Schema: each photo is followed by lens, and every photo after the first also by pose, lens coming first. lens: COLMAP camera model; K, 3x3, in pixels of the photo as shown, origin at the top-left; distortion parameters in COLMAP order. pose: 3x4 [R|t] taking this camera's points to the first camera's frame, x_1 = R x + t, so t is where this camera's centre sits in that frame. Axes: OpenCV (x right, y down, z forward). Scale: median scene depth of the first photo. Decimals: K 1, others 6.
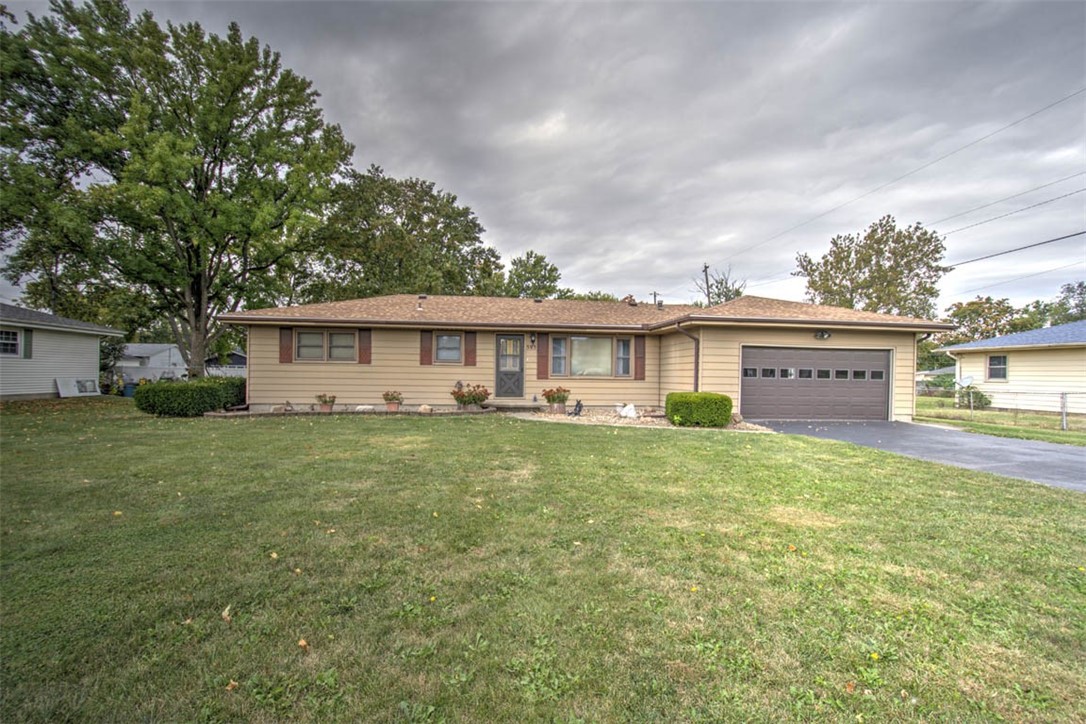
lens RADIAL K [[463.3, 0, 545.3], [0, 463.3, 367.0], [0, 0, 1]] dist [-0.001151, -0.000802]
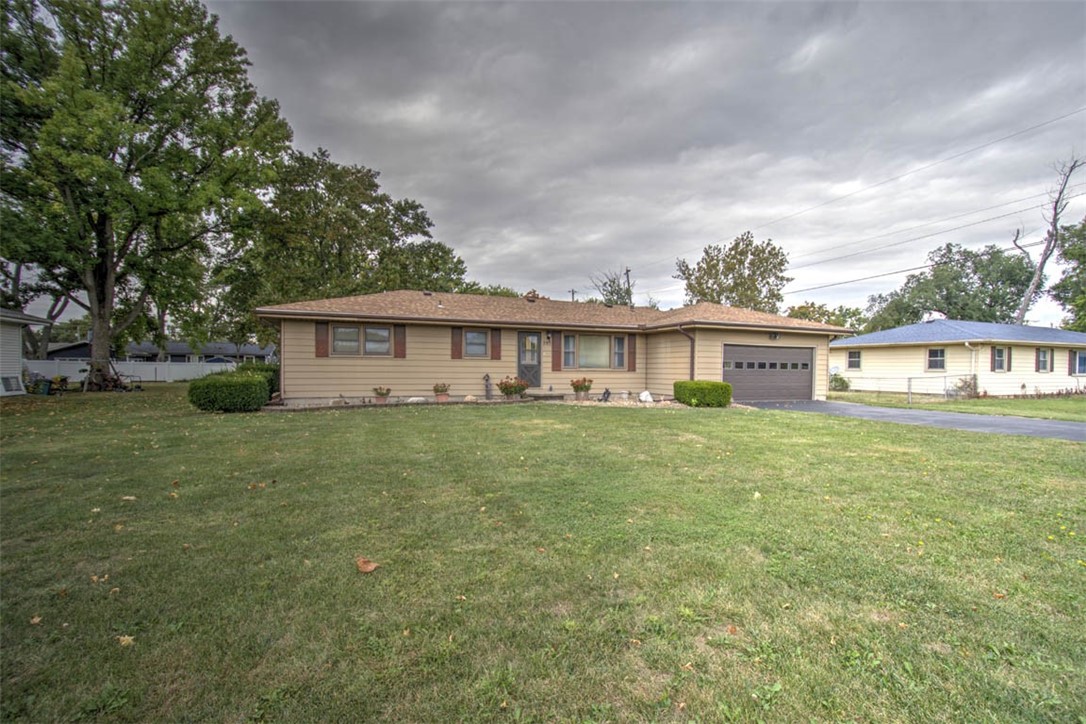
lens RADIAL K [[463.3, 0, 540.9], [0, 463.3, 366.1], [0, 0, 1]] dist [-0.001151, -0.000802]
pose [[0.966552, -0.005112, 0.256421, -0.250277], [0.000906, 0.999863, 0.016516, -0.003881], [-0.256470, -0.015731, 0.966424, -0.068207]]
